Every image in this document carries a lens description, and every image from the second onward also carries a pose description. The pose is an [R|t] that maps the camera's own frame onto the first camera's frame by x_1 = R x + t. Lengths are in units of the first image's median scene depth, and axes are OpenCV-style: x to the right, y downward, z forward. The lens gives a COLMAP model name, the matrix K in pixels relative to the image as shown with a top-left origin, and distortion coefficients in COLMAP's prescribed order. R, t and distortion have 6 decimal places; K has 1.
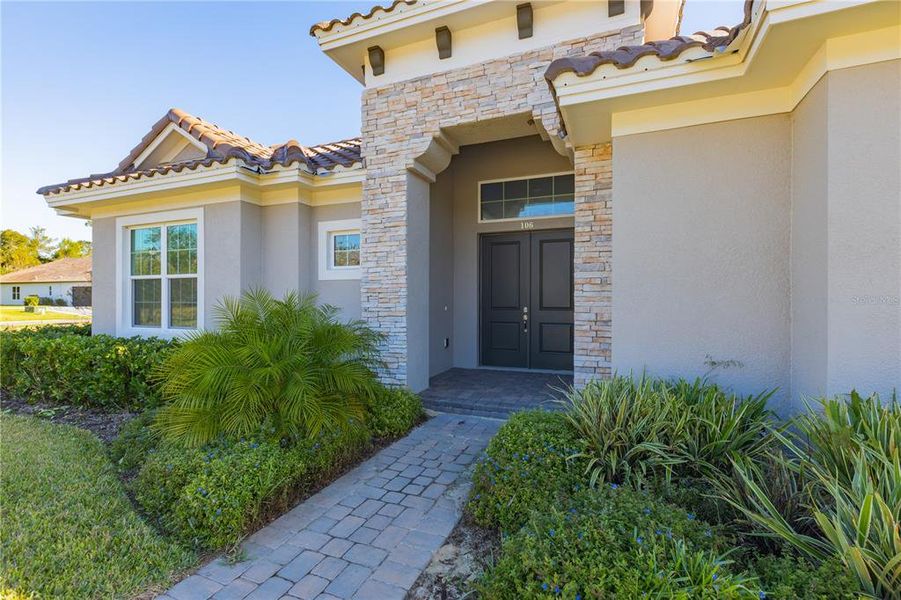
lens RADIAL K [[411.3, 0, 454.8], [0, 411.3, 303.0], [0, 0, 1]] dist [0.001212, -0.000347]
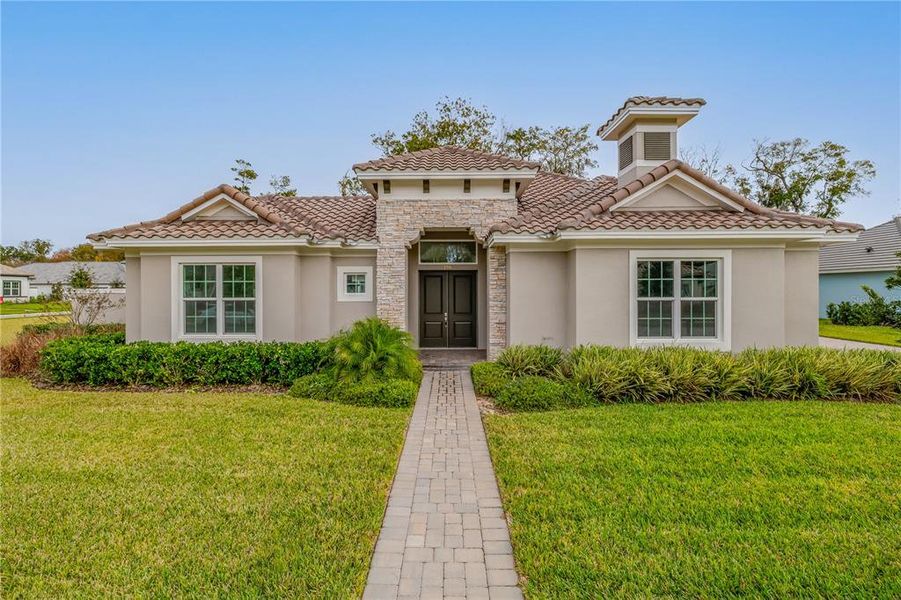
lens RADIAL K [[376.1, 0, 449.2], [0, 376.1, 294.6], [0, 0, 1]] dist [0.000368, -0.000040]
pose [[0.927467, -0.005529, 0.373865, -0.456805], [0.003522, 0.999975, 0.006051, -0.085241], [-0.373889, -0.004296, 0.927463, -0.555590]]
